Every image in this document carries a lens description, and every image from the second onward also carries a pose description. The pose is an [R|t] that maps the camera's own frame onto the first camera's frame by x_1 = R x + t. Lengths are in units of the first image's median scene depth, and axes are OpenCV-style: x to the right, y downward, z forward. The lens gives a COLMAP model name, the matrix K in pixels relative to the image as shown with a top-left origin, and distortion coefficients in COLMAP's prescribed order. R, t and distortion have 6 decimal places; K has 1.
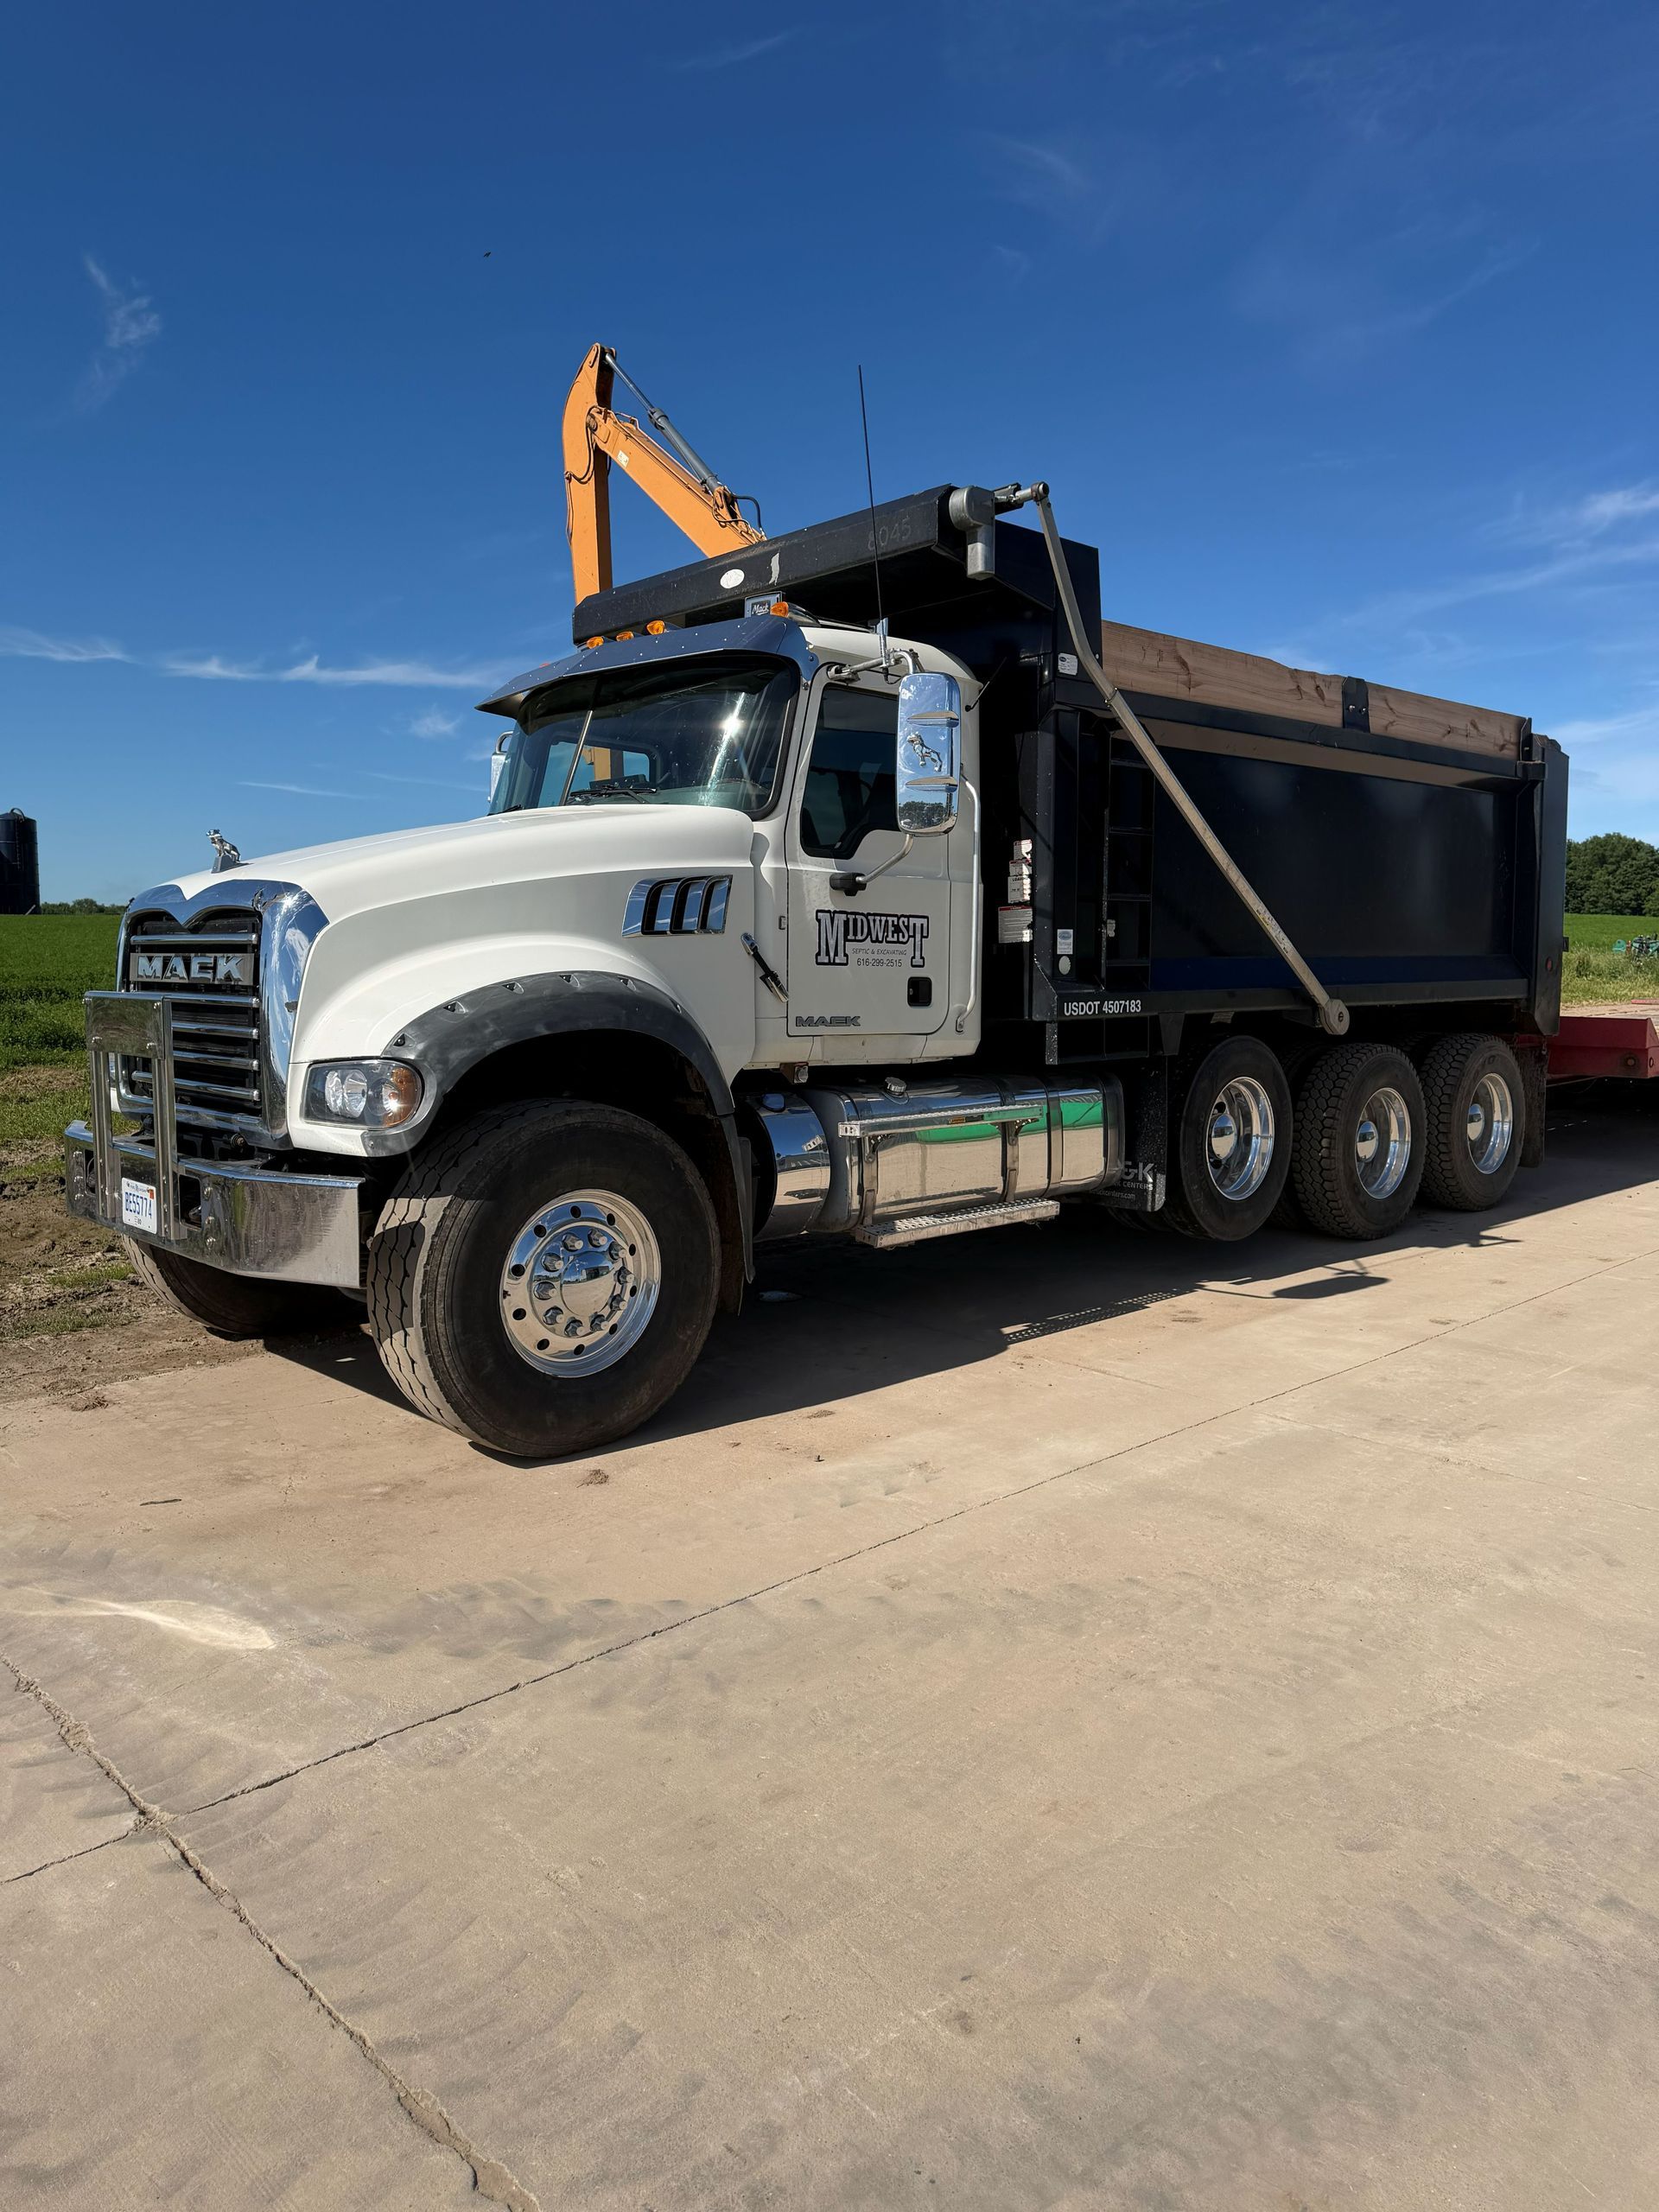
lens RADIAL K [[1575.9, 0, 860.3], [0, 1575.9, 1110.8], [0, 0, 1]] dist [0.100451, -0.265532]
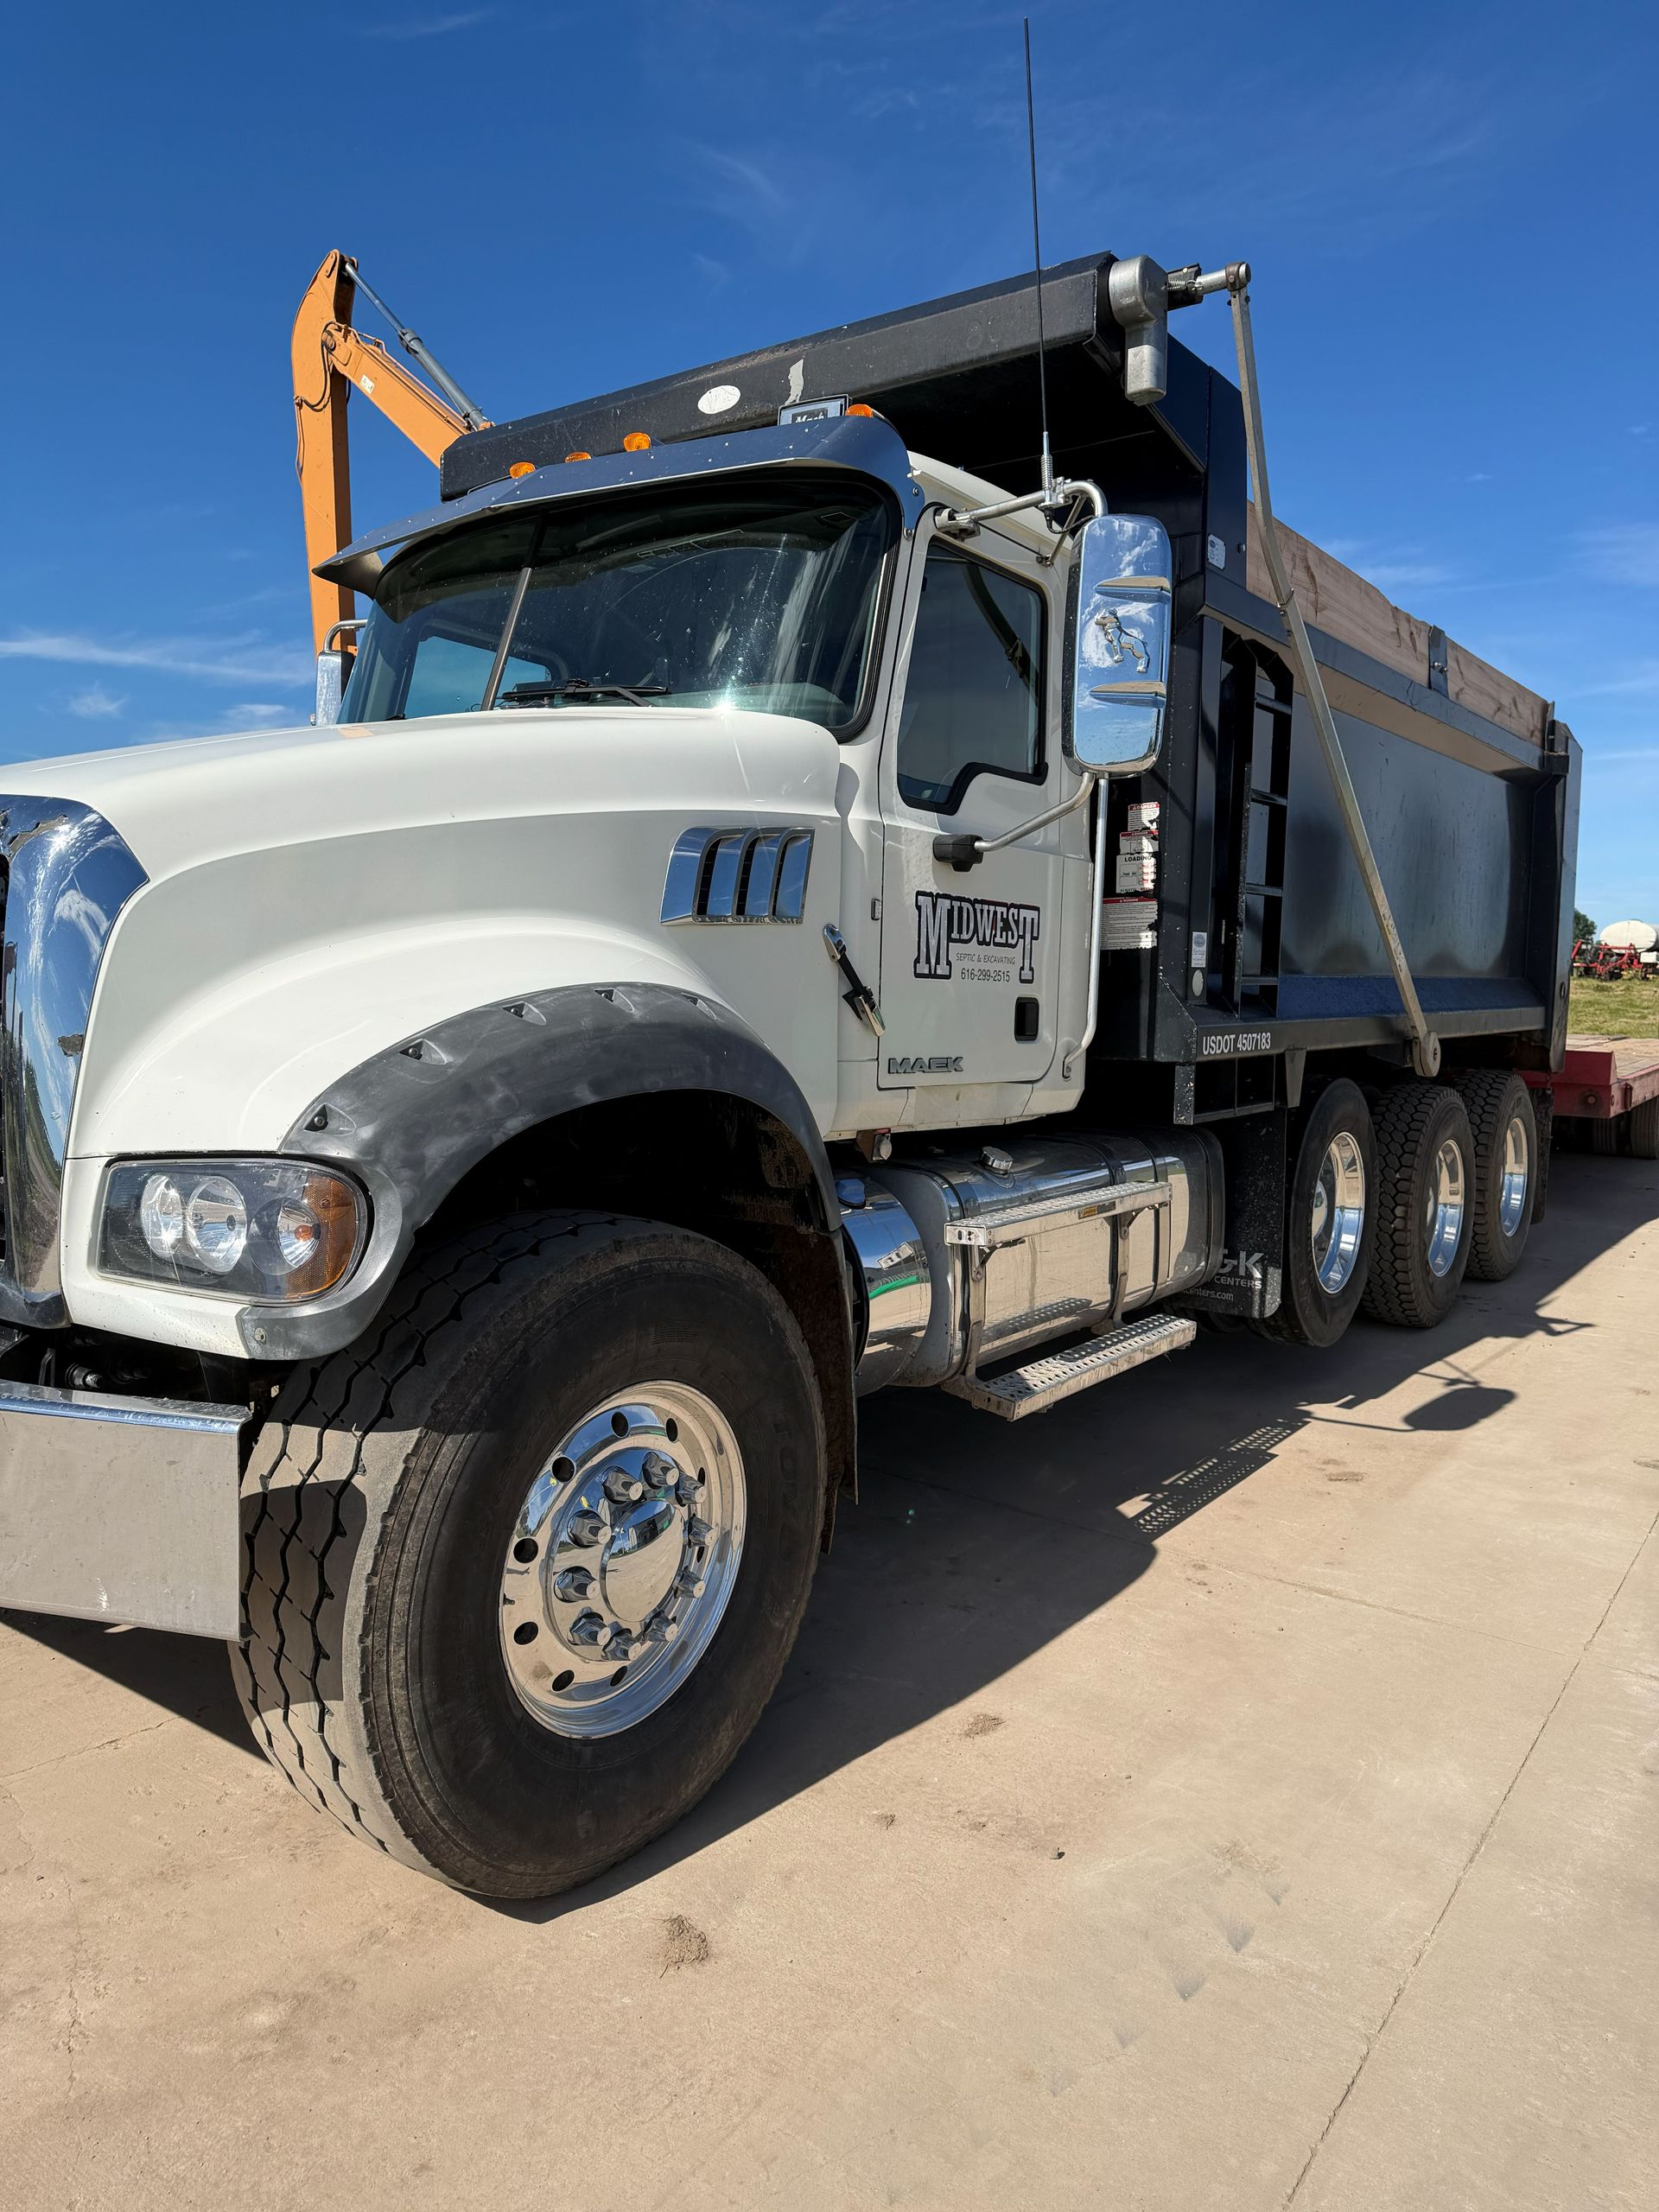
lens RADIAL K [[1540.4, 0, 829.5], [0, 1540.4, 1106.0], [0, 0, 1]] dist [0.068220, -0.120112]
pose [[0.983230, 0.004576, 0.182313, -0.181584], [-0.003530, 0.999975, -0.006063, -0.037618], [-0.182337, 0.005318, 0.983222, 0.406922]]
